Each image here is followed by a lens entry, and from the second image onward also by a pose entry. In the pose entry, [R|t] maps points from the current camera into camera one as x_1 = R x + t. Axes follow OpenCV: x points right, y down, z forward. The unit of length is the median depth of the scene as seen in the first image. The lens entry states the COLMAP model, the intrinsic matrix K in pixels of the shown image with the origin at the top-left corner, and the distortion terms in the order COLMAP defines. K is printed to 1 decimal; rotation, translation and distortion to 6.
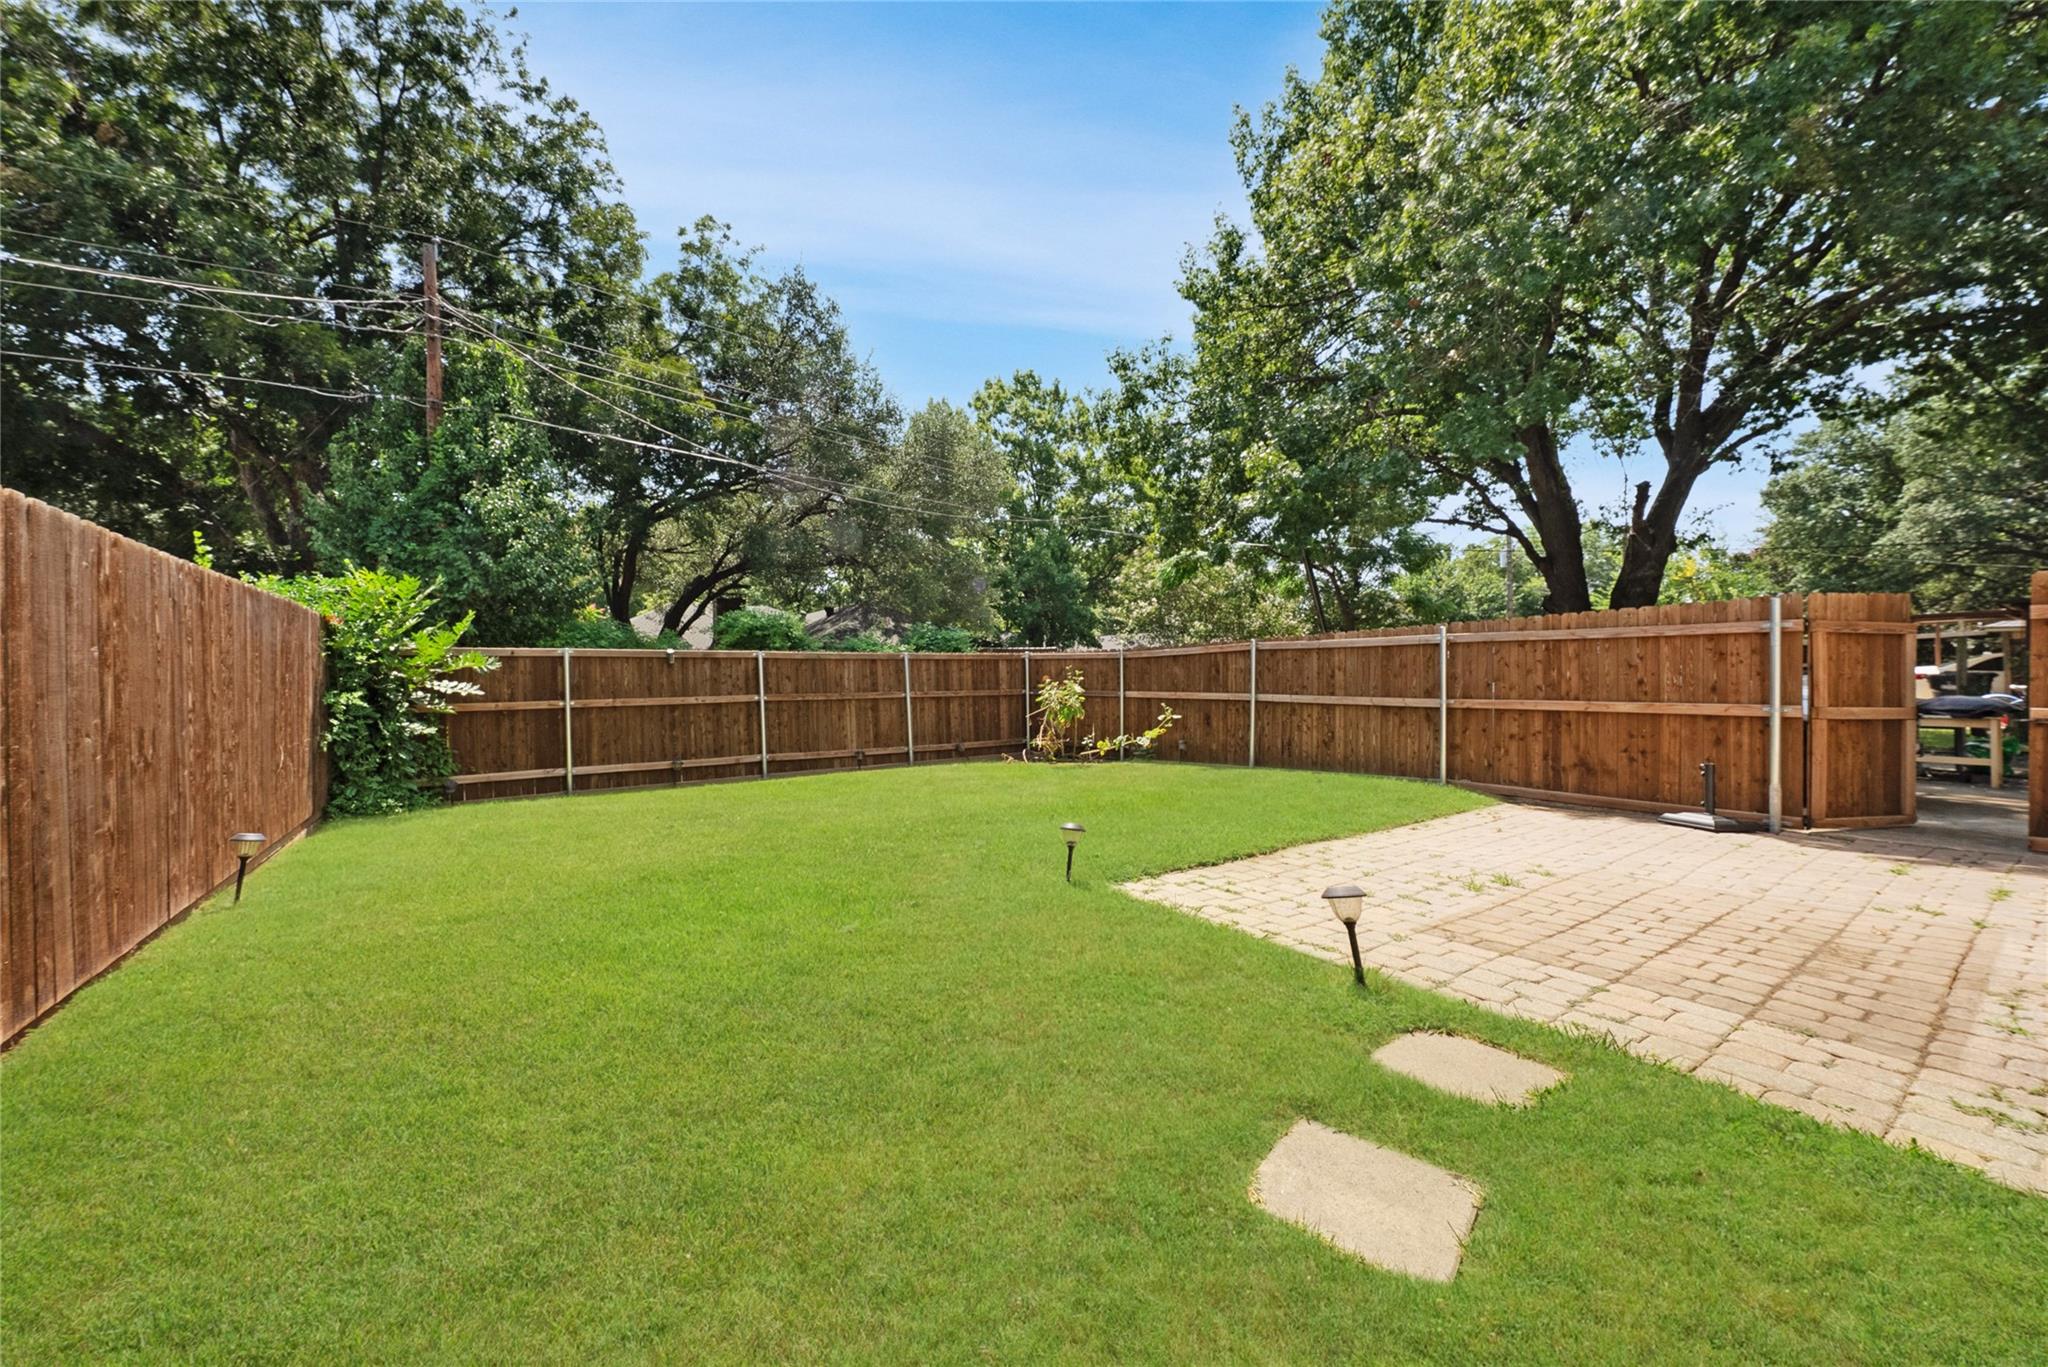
lens RADIAL K [[740.0, 0, 1024.0], [0, 740.0, 683.5], [0, 0, 1]] dist [0.001222, 0.000078]
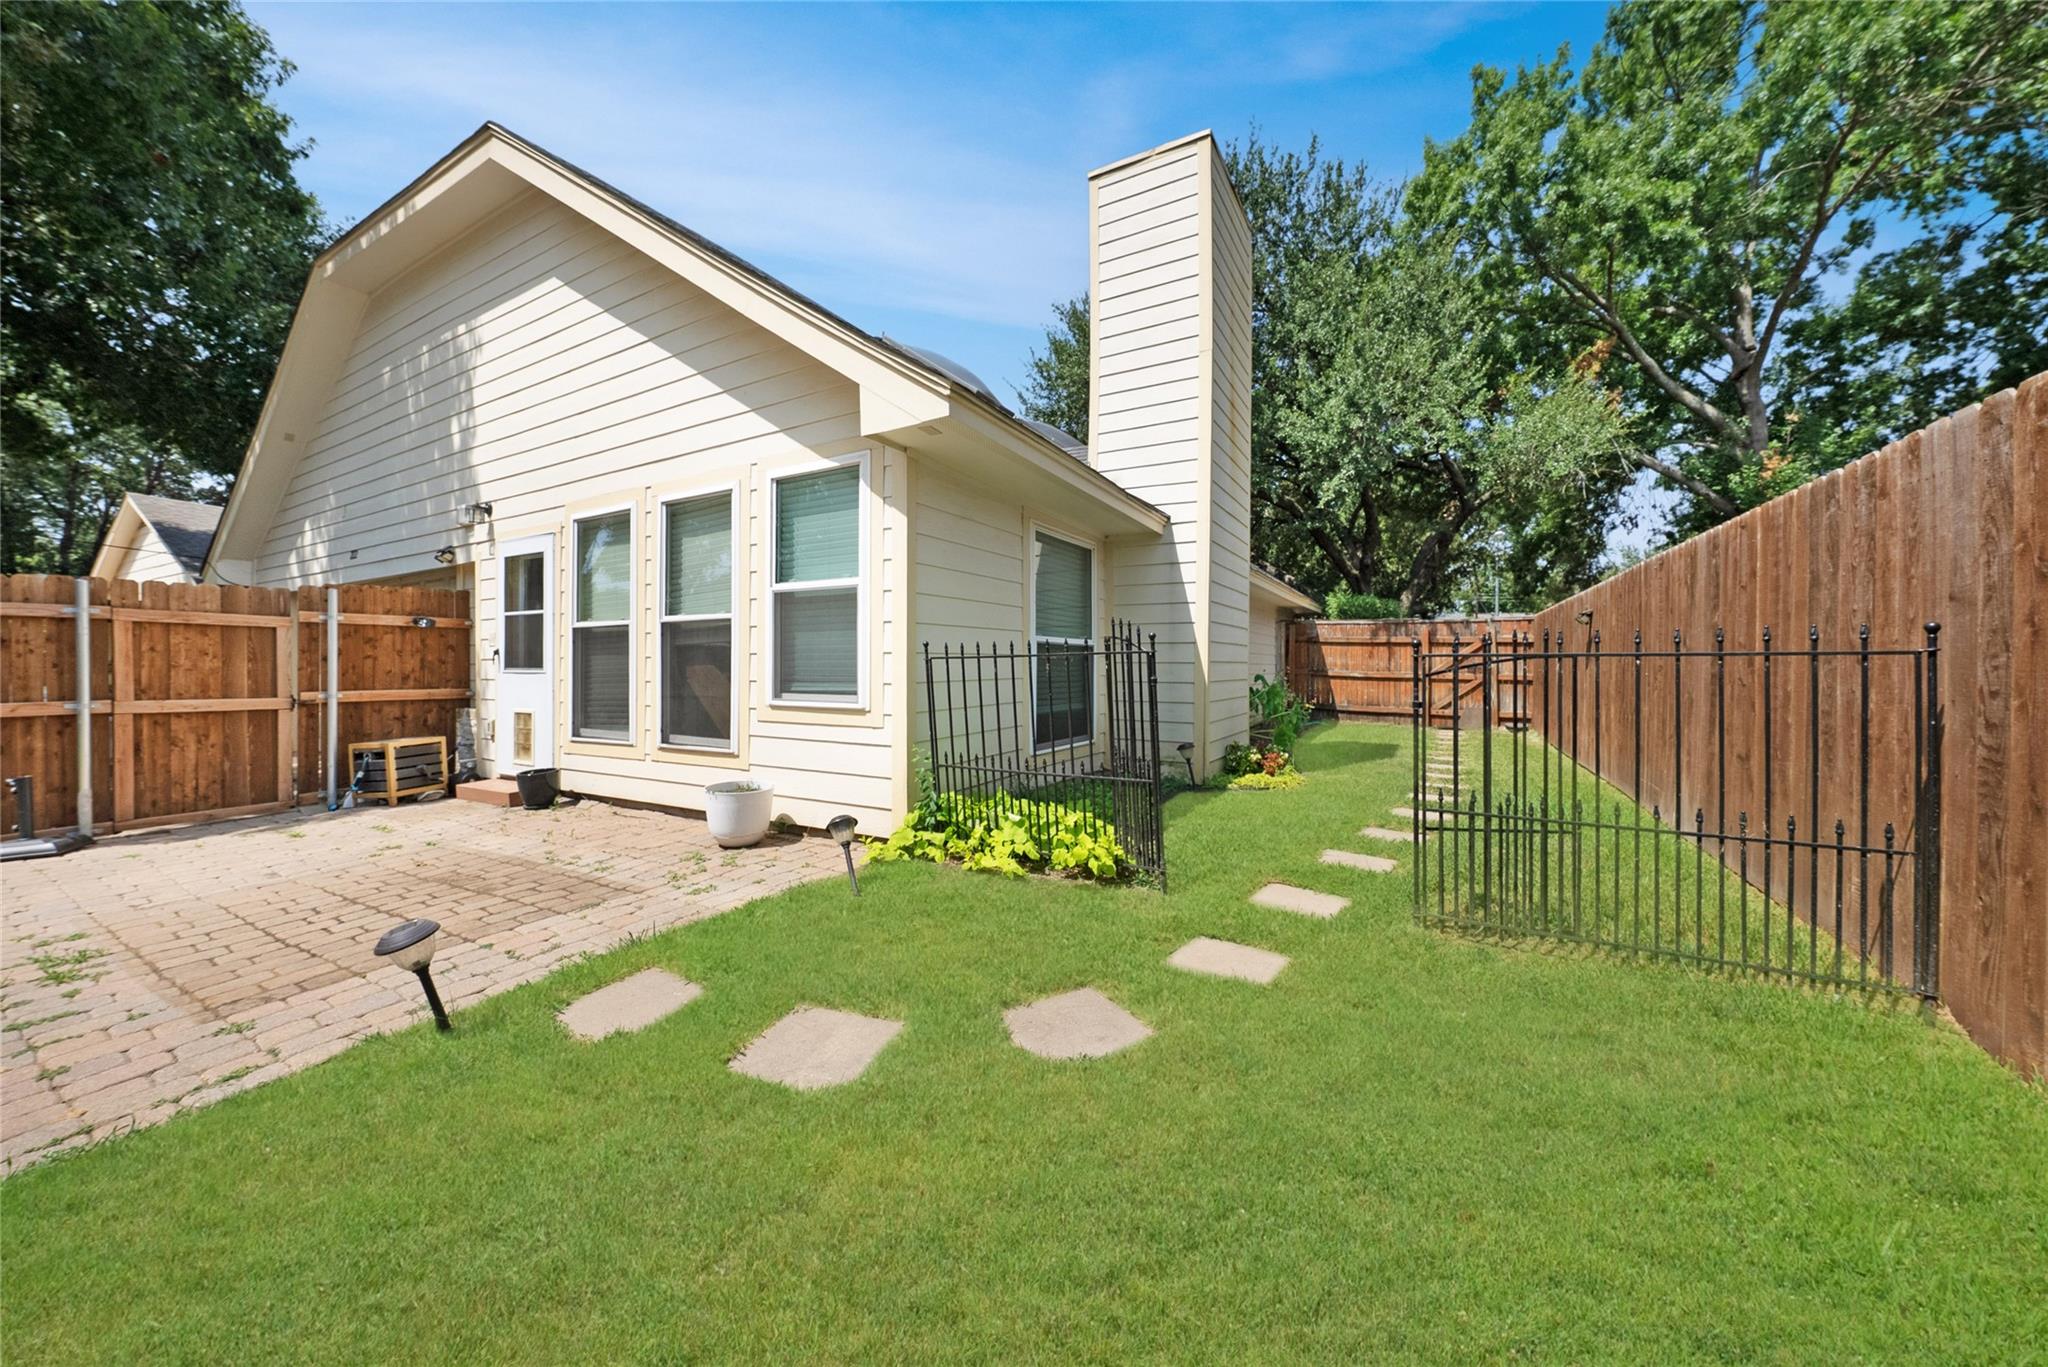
lens RADIAL K [[715.8, 0, 1024.0], [0, 715.8, 683.5], [0, 0, 1]] dist [-0.000319, -0.000016]
pose [[-0.429440, -0.012423, 0.903010, -0.501414], [0.016670, 0.999626, 0.021680, 0.017336], [-0.902942, 0.024364, -0.429072, 0.724814]]
